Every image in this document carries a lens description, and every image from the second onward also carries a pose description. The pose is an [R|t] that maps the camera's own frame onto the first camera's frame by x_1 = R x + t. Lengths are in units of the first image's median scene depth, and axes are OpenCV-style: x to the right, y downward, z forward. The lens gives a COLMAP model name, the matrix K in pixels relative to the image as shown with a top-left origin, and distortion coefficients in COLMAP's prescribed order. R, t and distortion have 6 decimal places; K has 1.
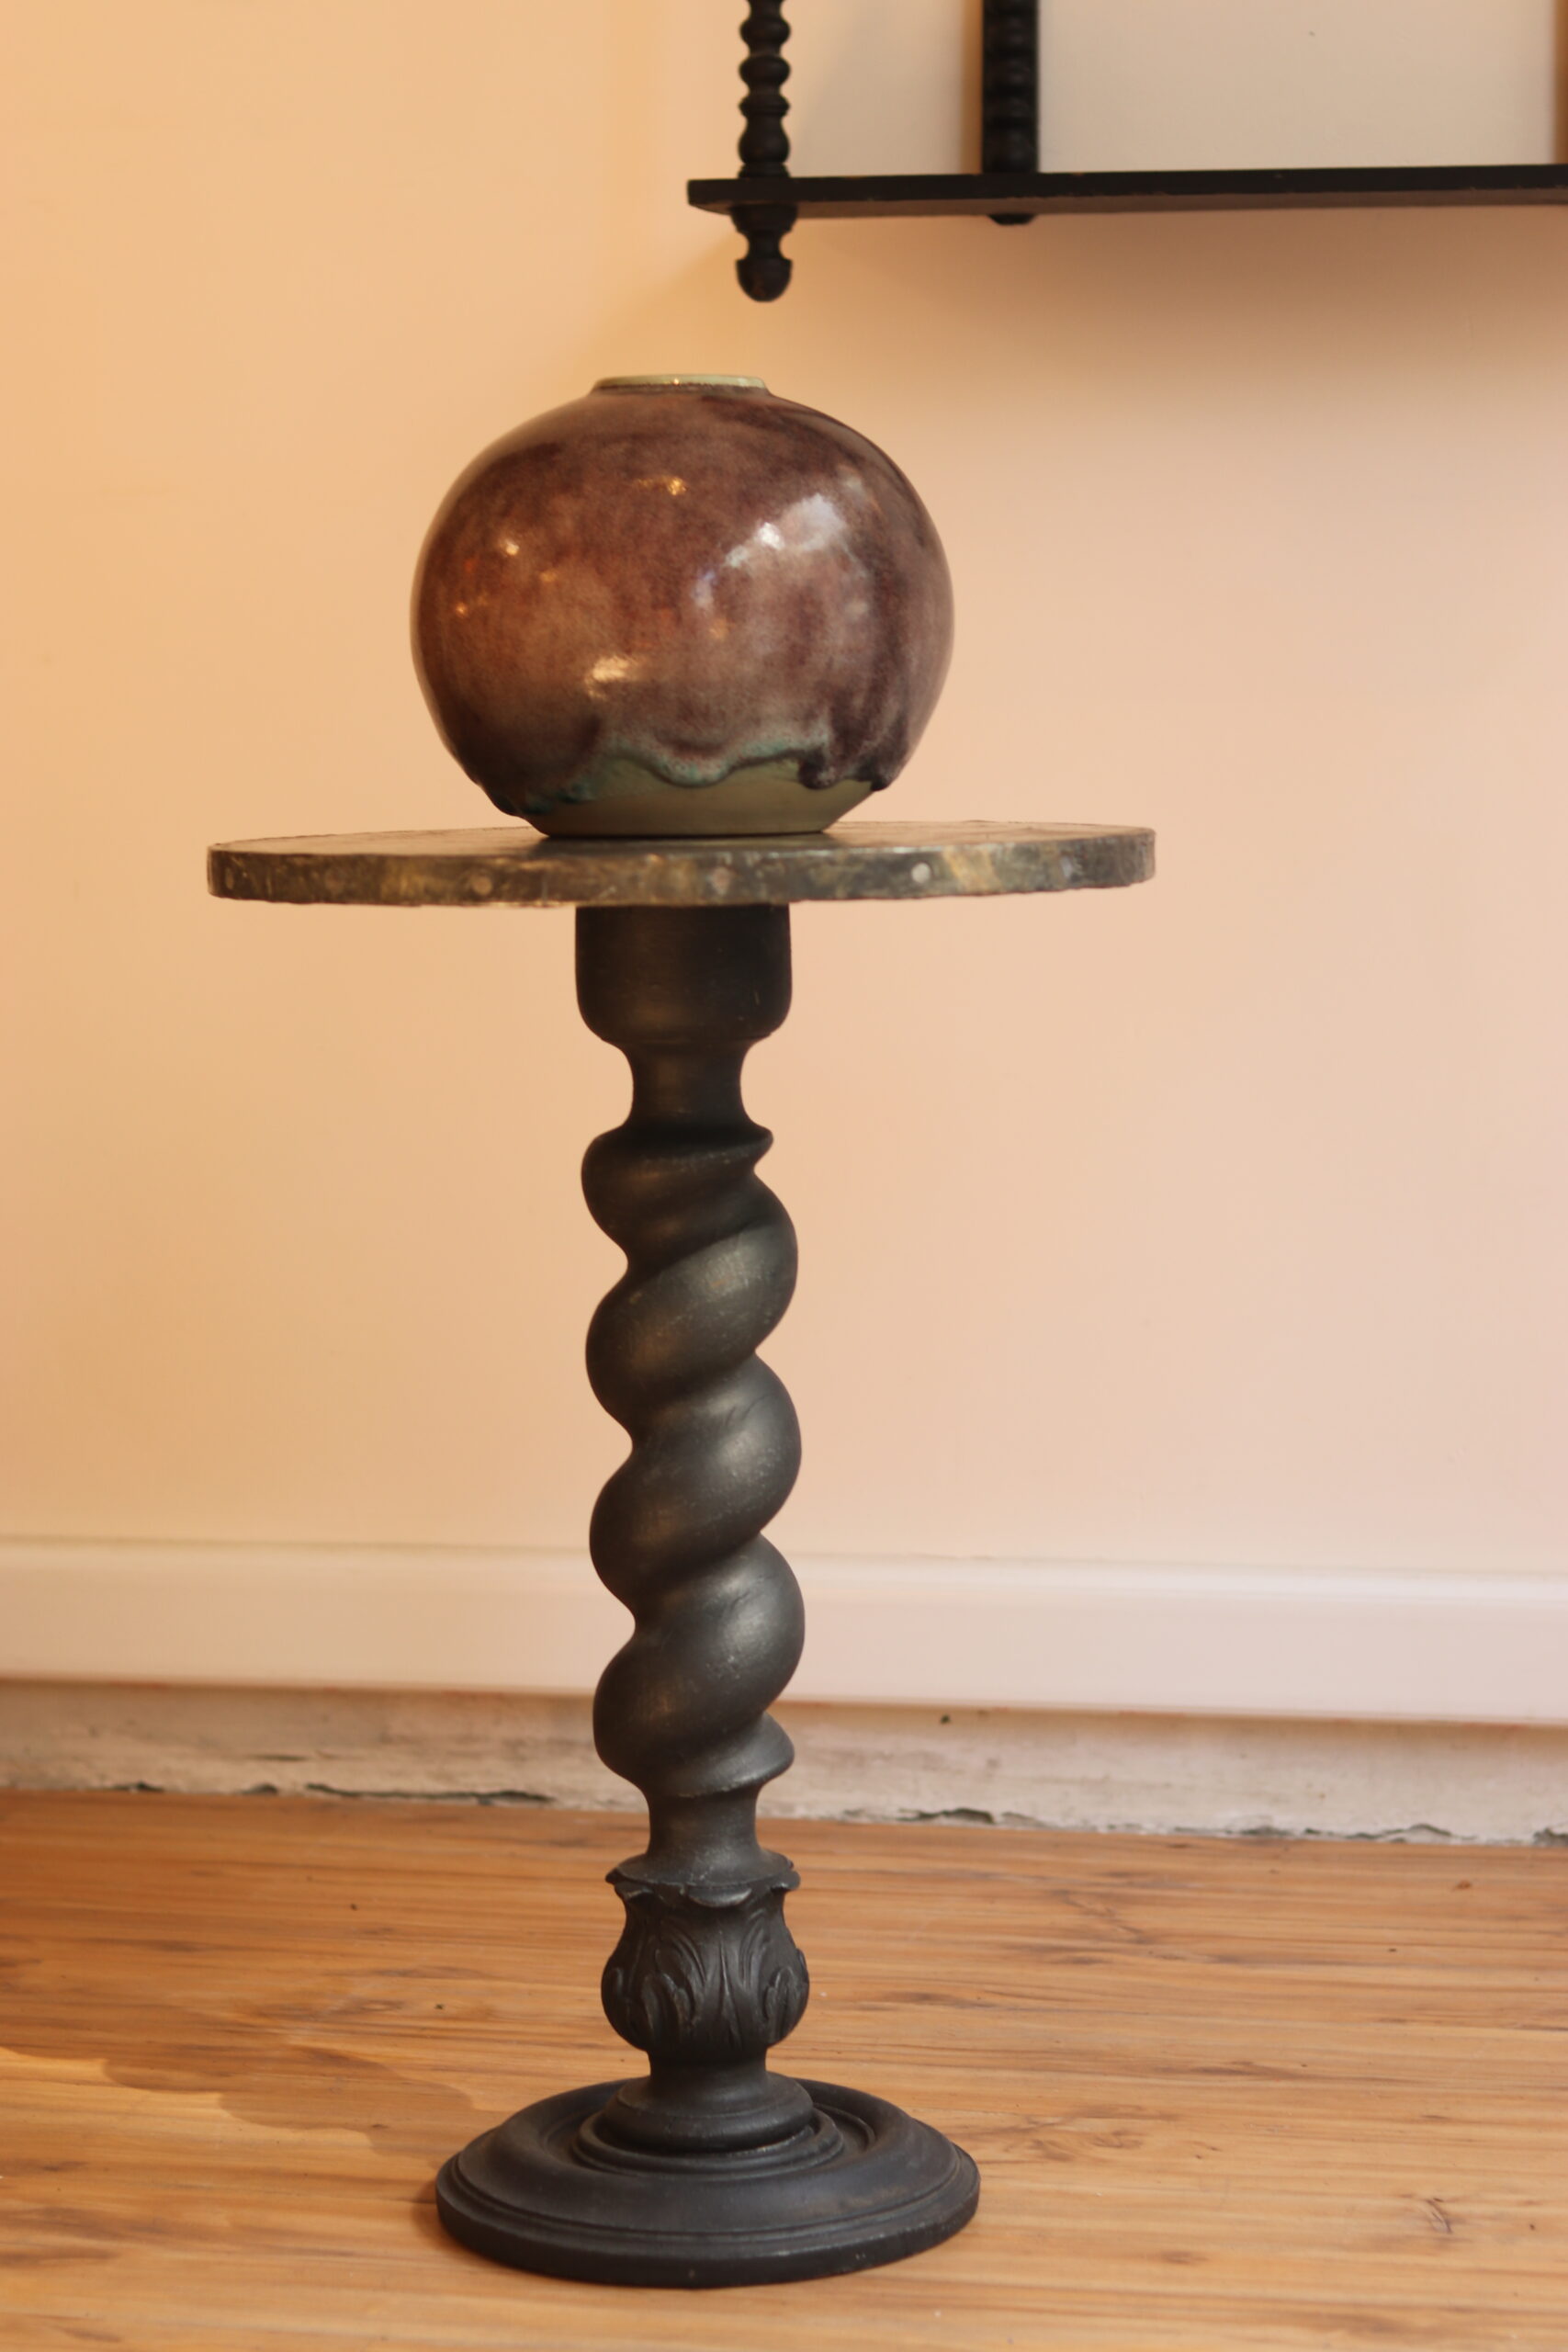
lens RADIAL K [[5453.5, 0, 784.1], [0, 5453.5, 1175.0], [0, 0, 1]] dist [-0.084842, 0.000000]
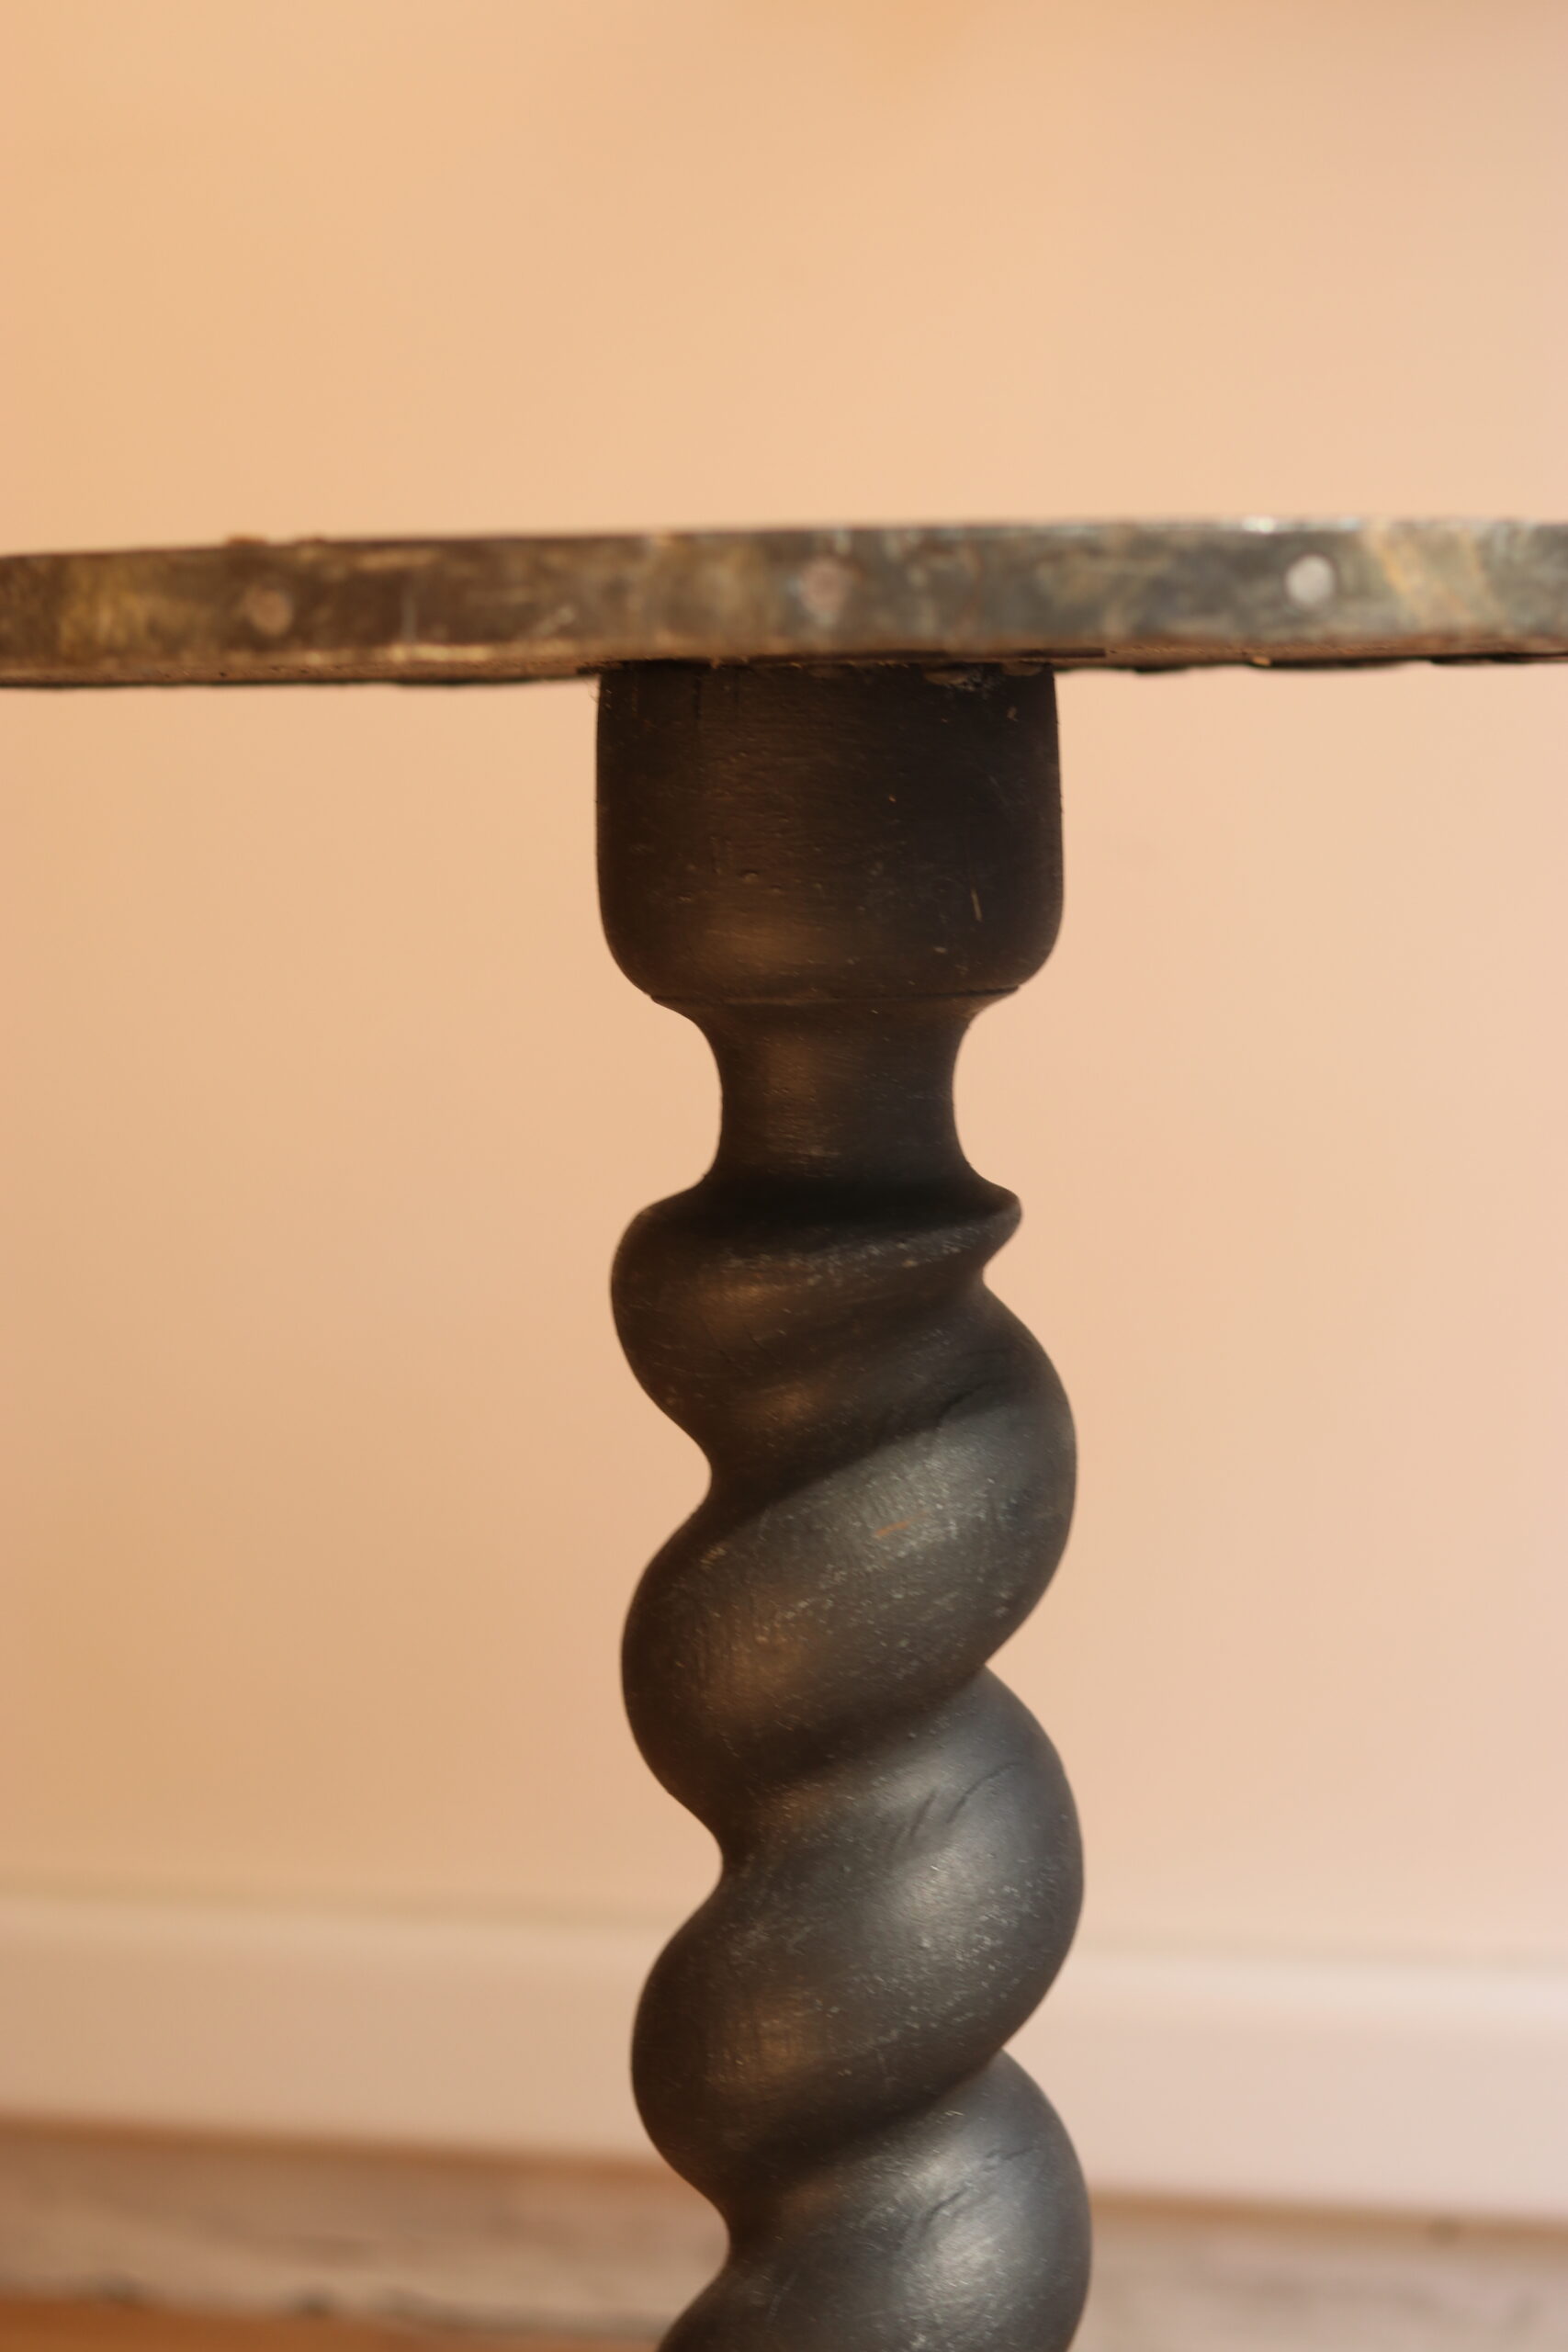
lens RADIAL K [[5453.5, 0, 775.7], [0, 5453.5, 1285.0], [0, 0, 1]] dist [-0.084842, 0.000000]
pose [[0.993406, 0.004571, -0.114563, 0.030521], [-0.004224, 0.999986, 0.003267, -0.002020], [0.114576, -0.002762, 0.993411, 0.542706]]
